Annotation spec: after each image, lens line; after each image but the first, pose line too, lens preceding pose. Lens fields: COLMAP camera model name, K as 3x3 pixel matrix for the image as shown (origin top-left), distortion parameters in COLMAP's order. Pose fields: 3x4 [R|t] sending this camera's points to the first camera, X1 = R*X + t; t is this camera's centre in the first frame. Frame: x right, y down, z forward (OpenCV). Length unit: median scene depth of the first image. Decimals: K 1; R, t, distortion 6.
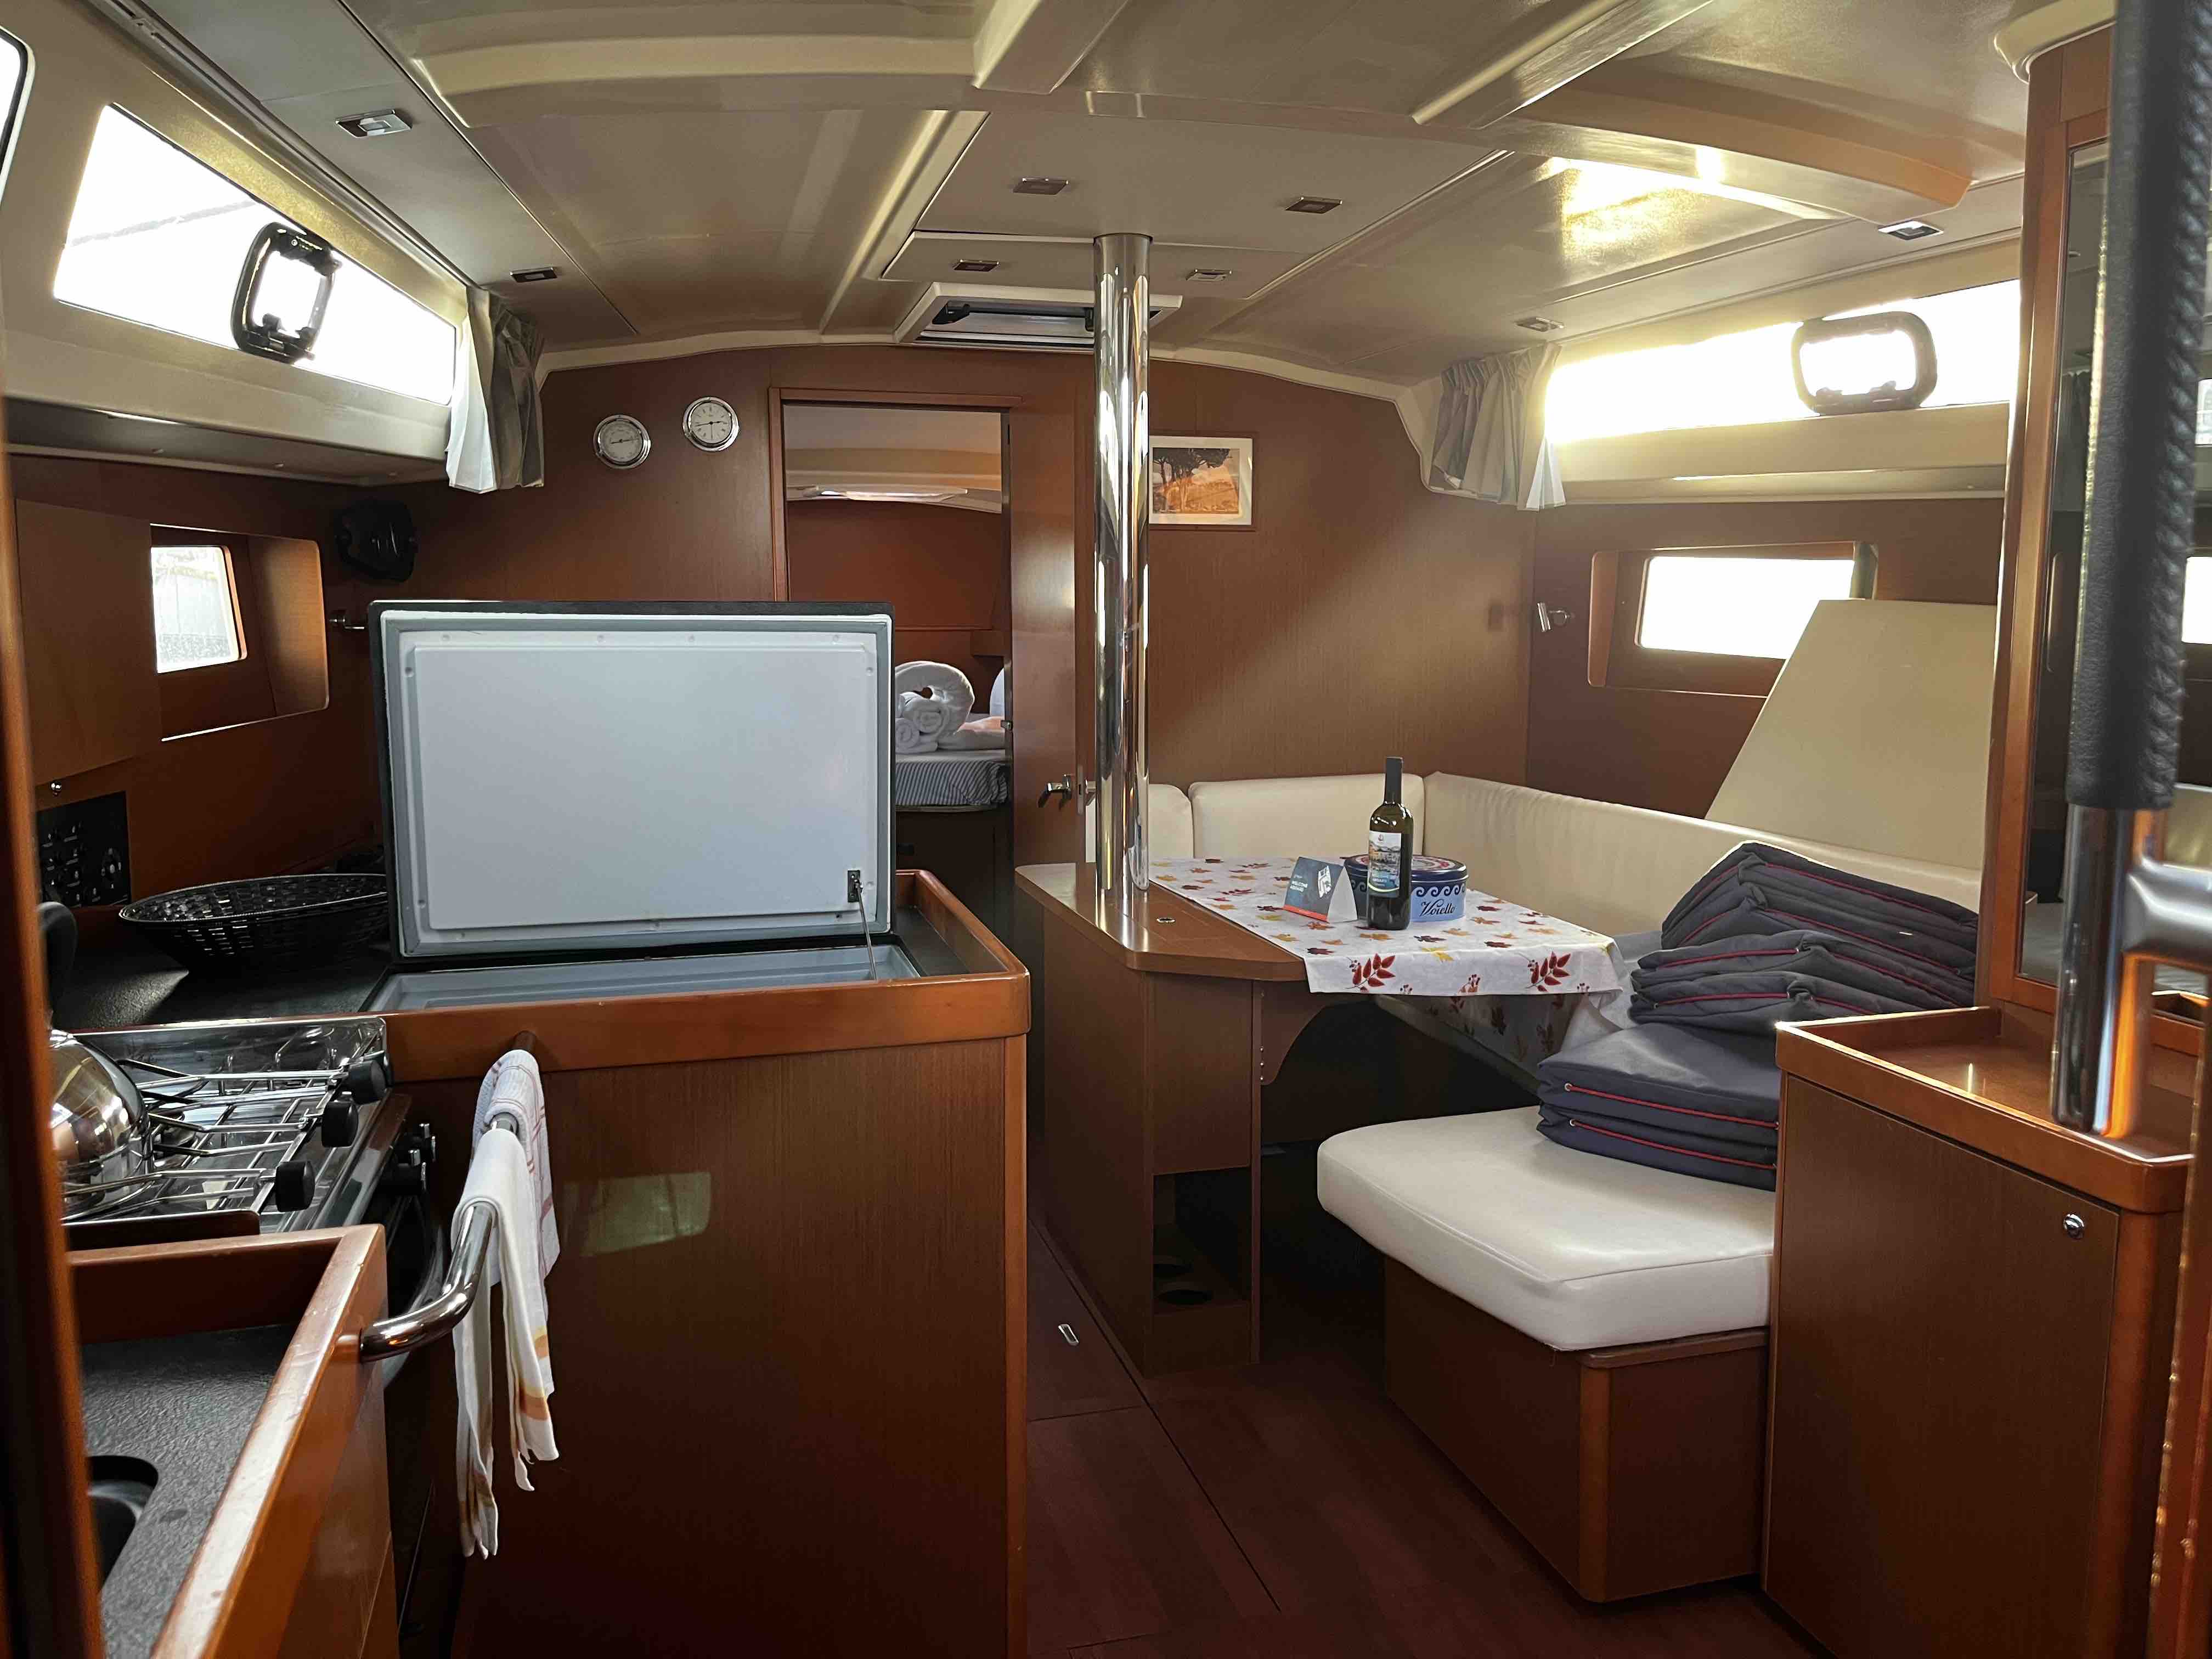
lens RADIAL K [[1591.6, 0, 1081.1], [0, 1591.6, 779.5], [0, 0, 1]] dist [0.052571, -0.005581]
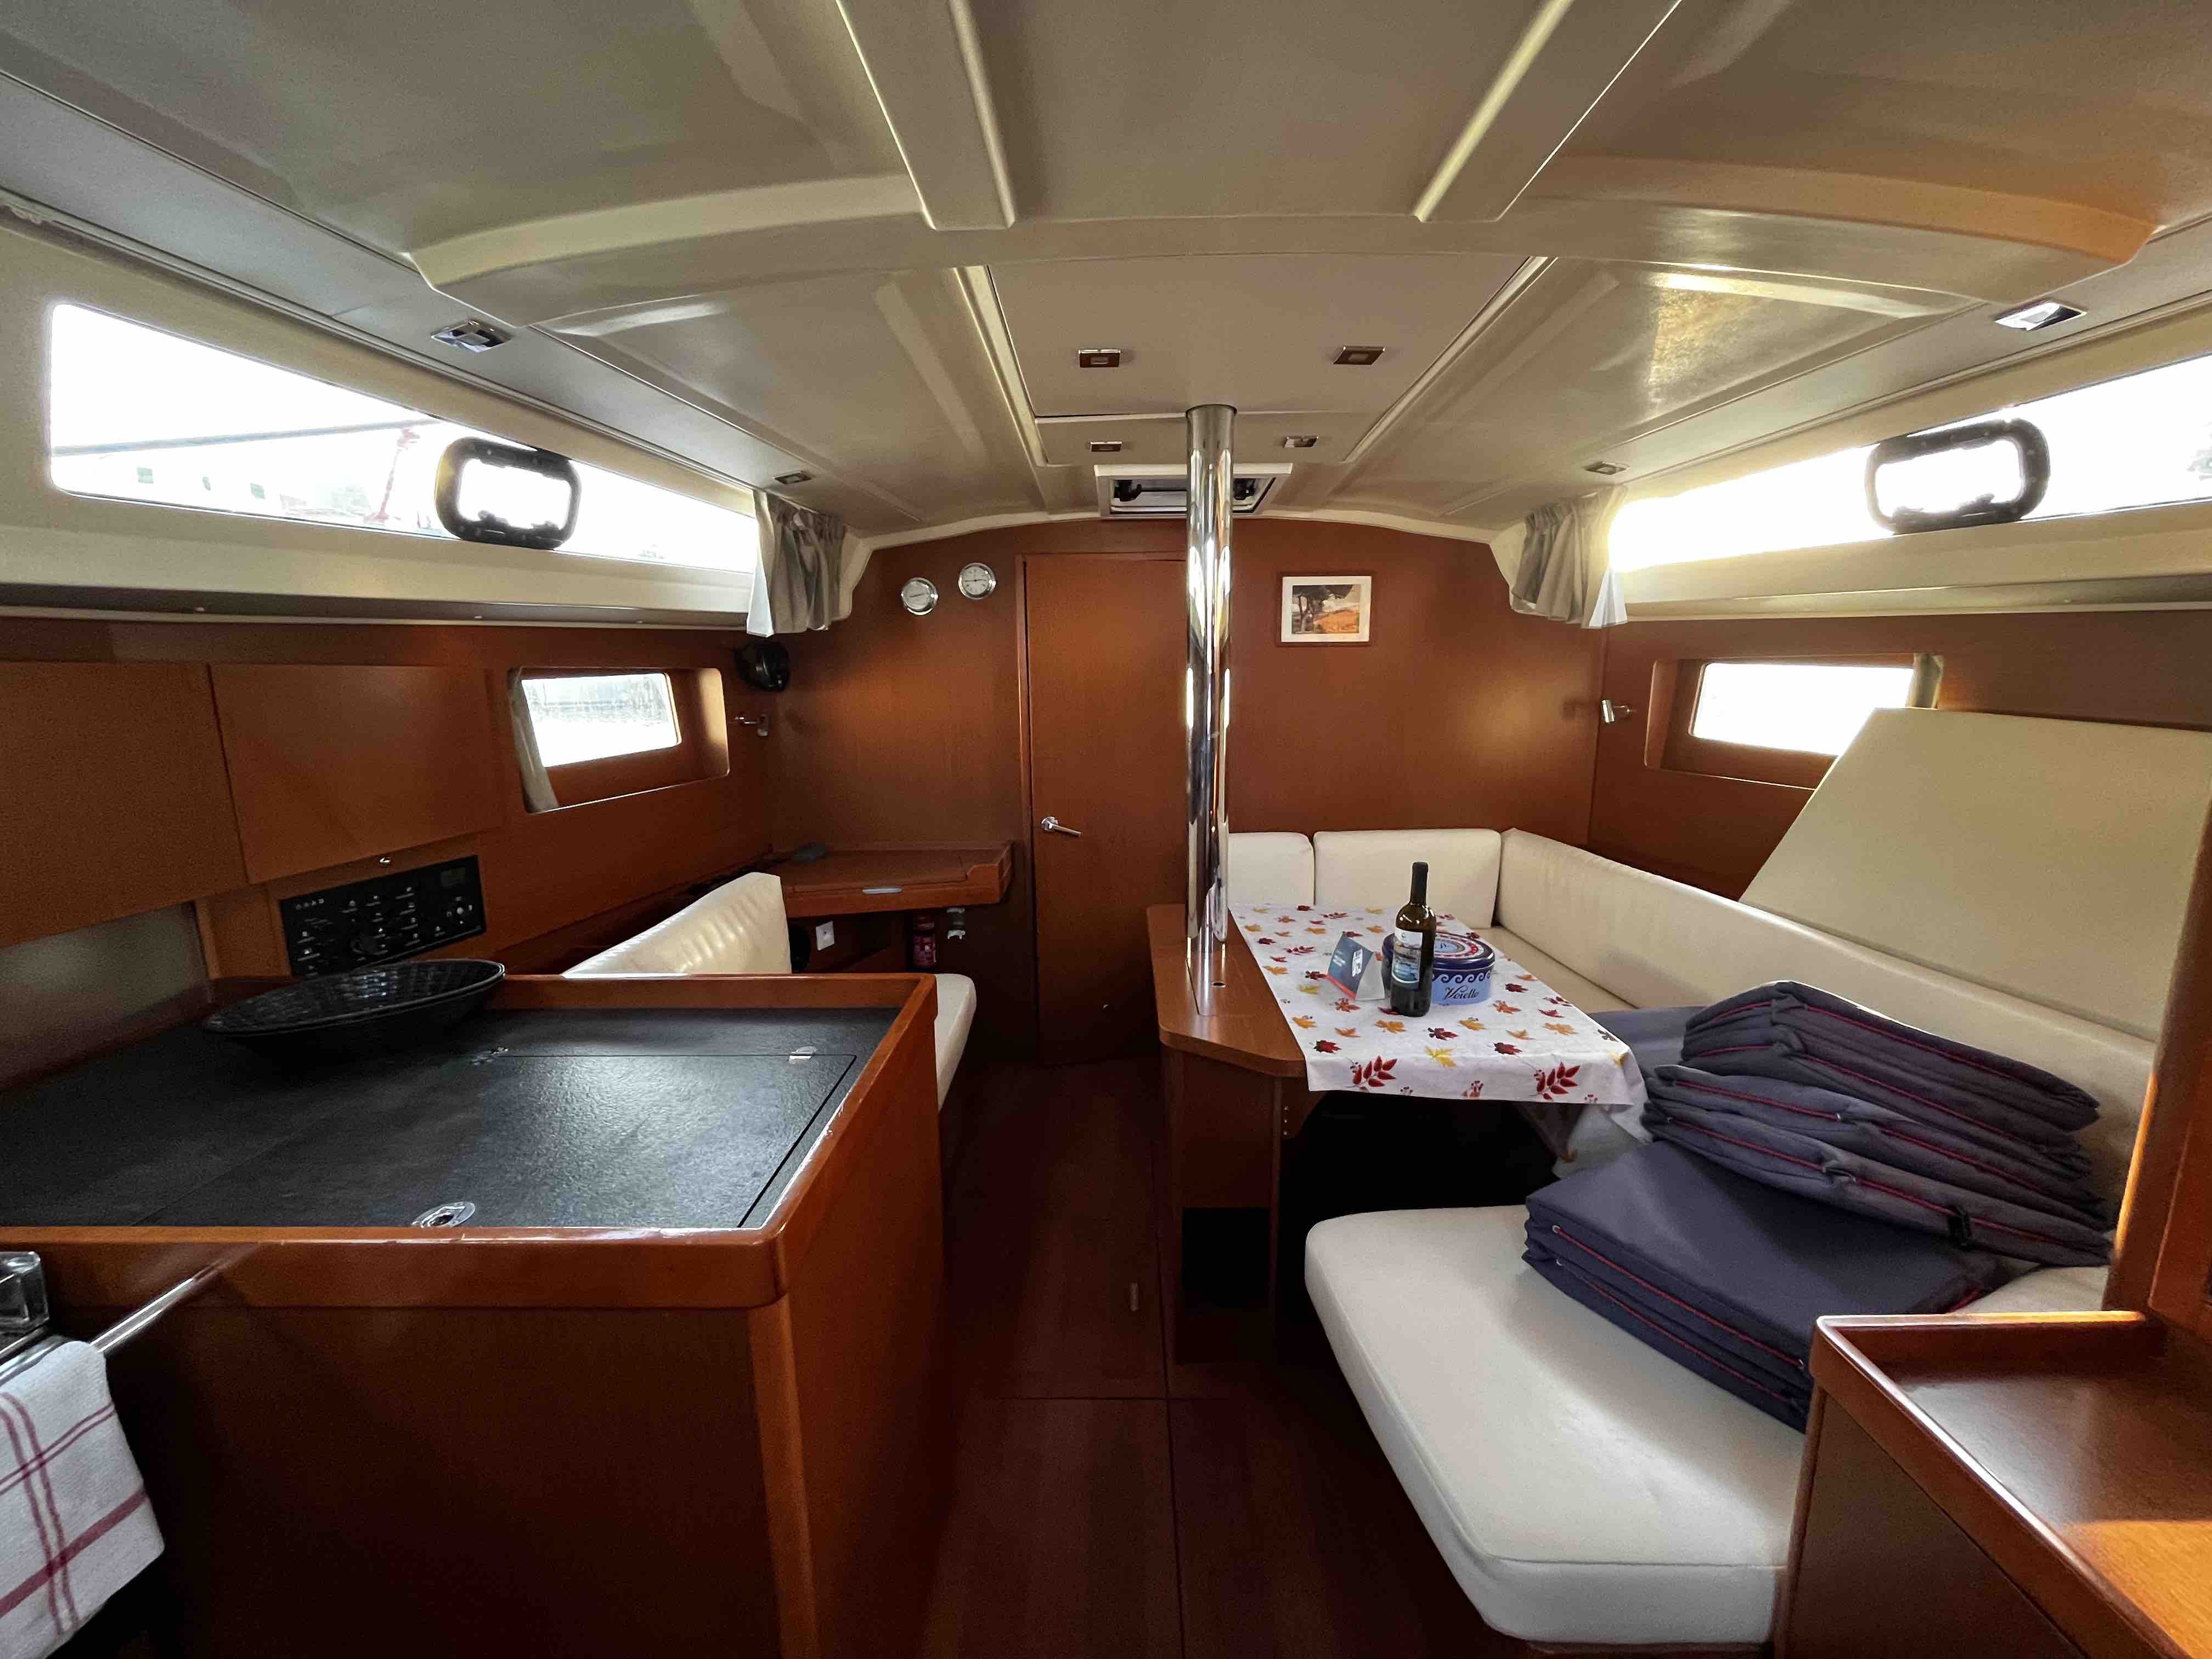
lens RADIAL K [[864.6, 0, 1106.0], [0, 864.6, 829.5], [0, 0, 1]] dist [-0.000165, 0.000240]
pose [[0.963606, 0.038958, -0.264472, 0.142804], [-0.021517, 0.997417, 0.068528, -0.073435], [0.266459, -0.060343, 0.961955, 0.363271]]
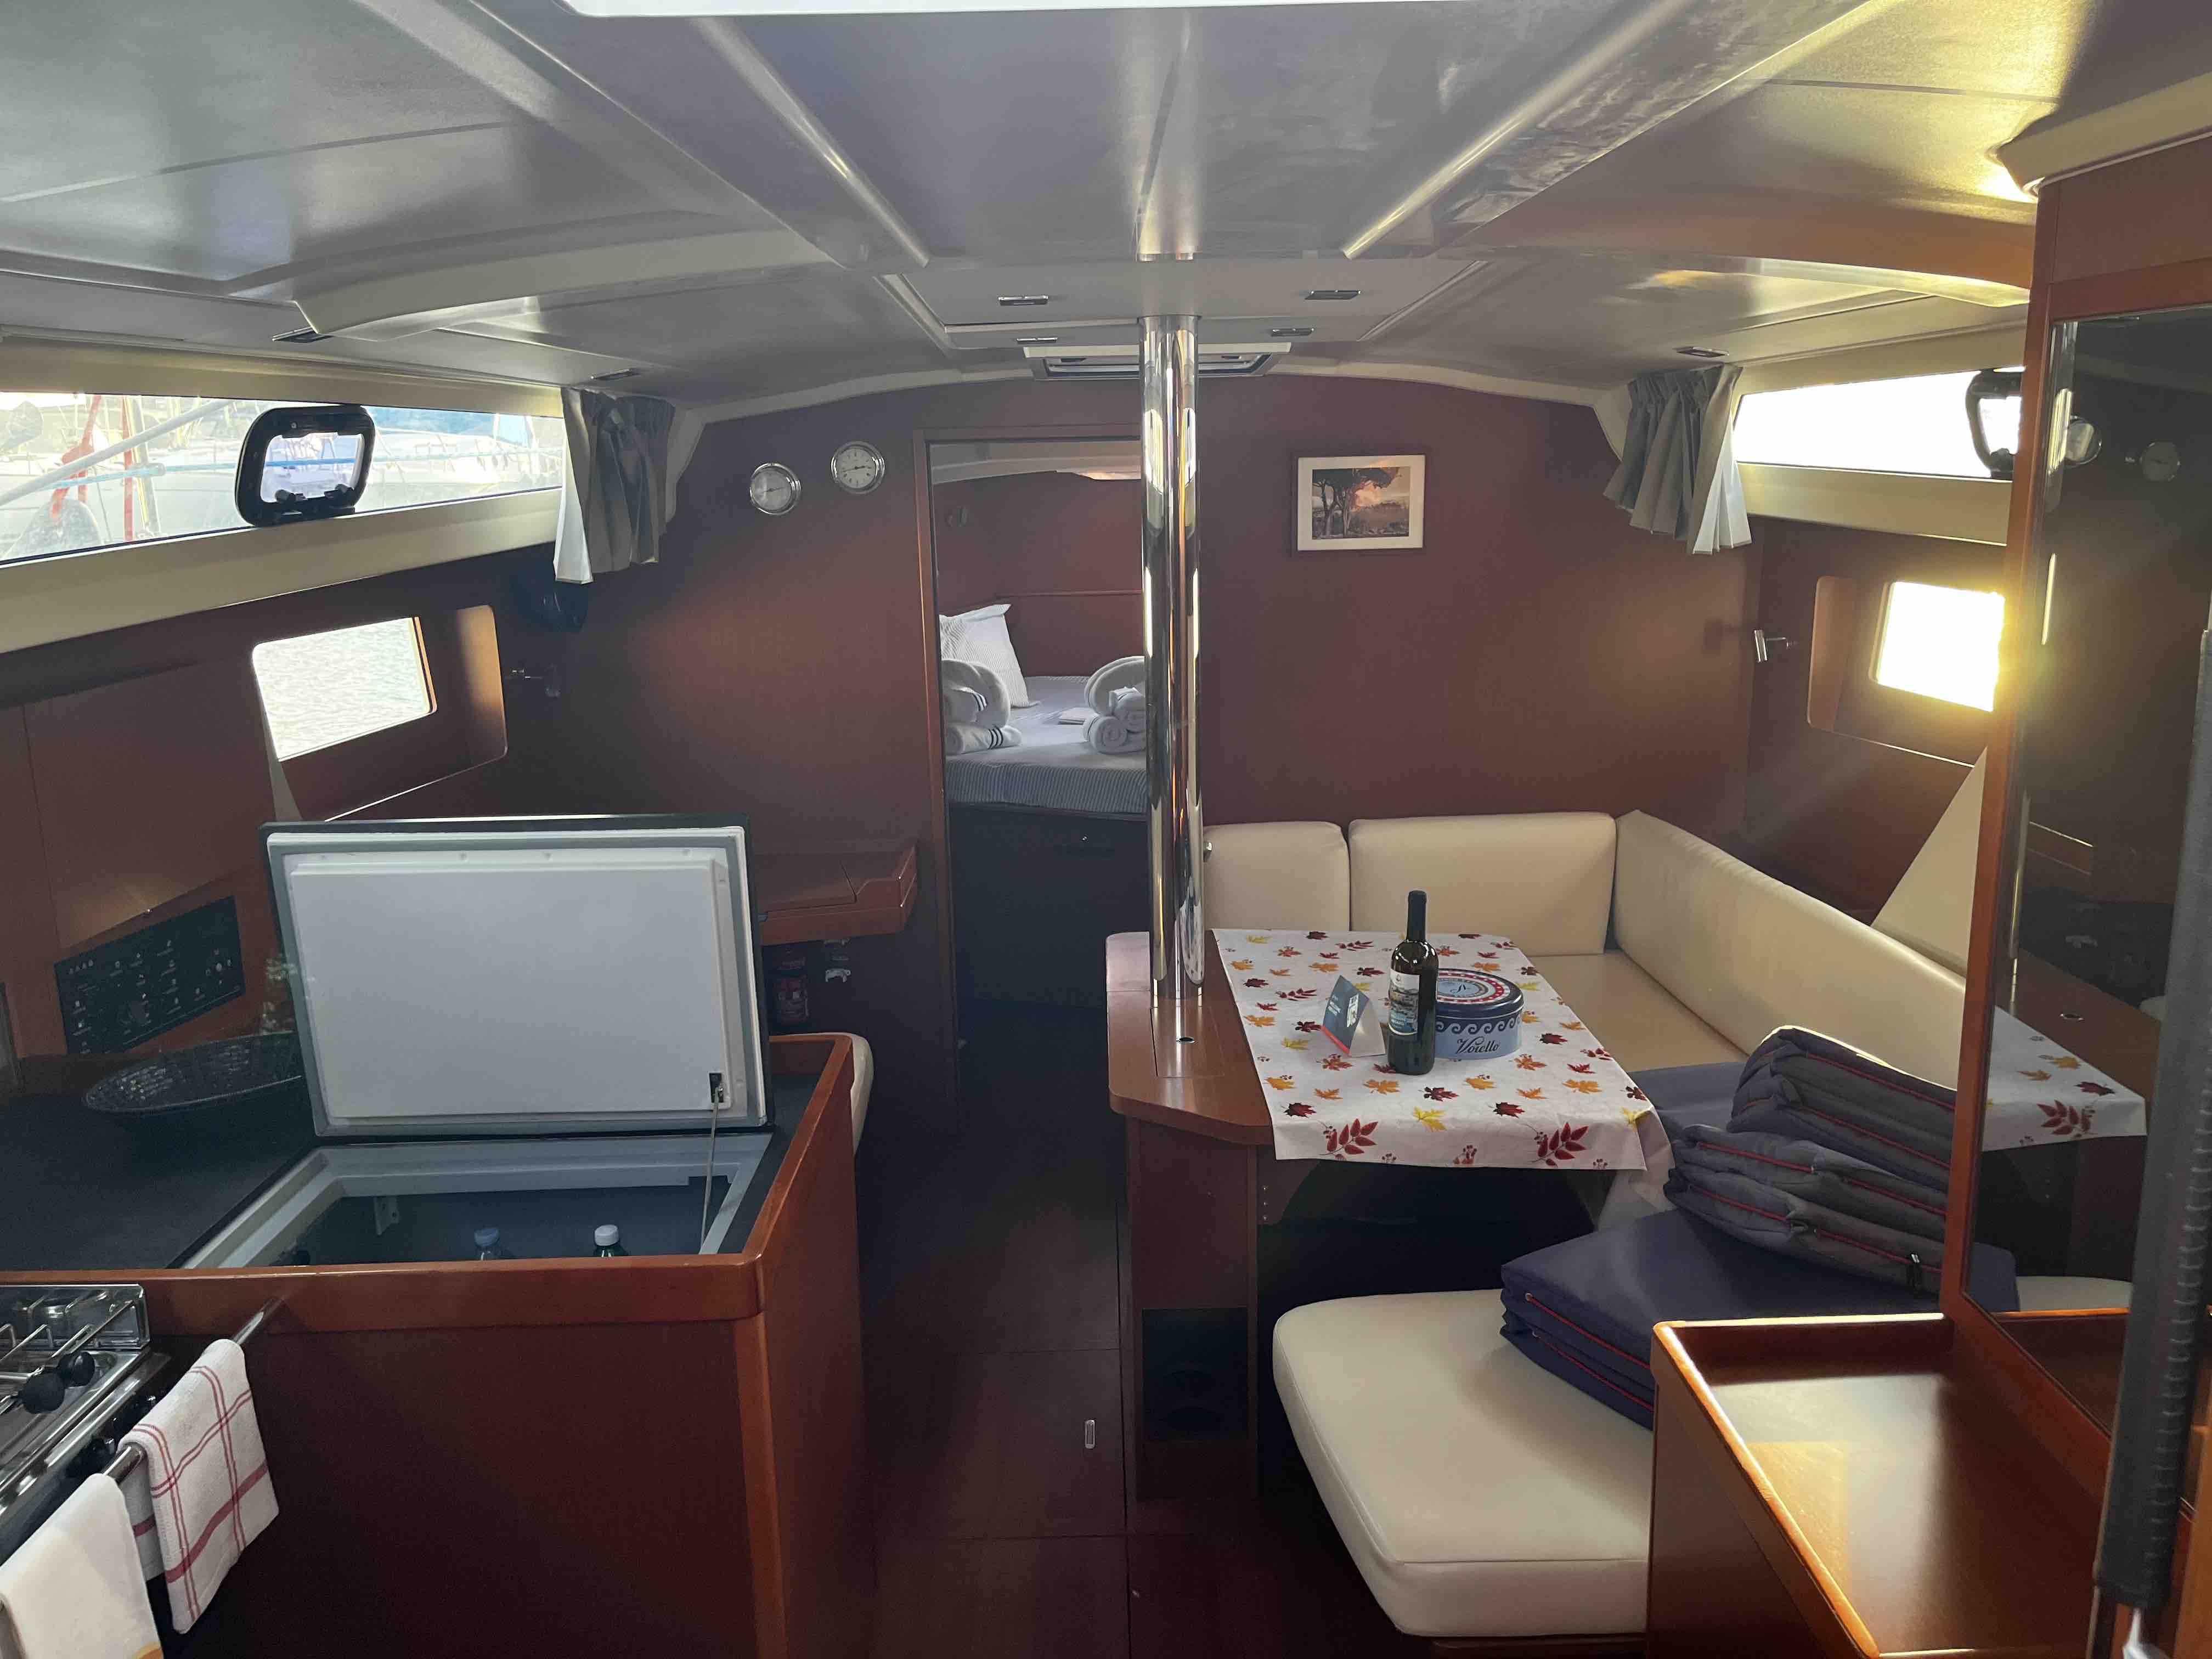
lens RADIAL K [[1578.0, 0, 1100.3], [0, 1578.0, 802.9], [0, 0, 1]] dist [0.060012, -0.050526]
pose [[0.969715, 0.030889, -0.242278, 0.237312], [-0.008251, 0.995547, 0.093901, -0.149884], [0.244099, -0.089058, 0.965652, 0.068701]]
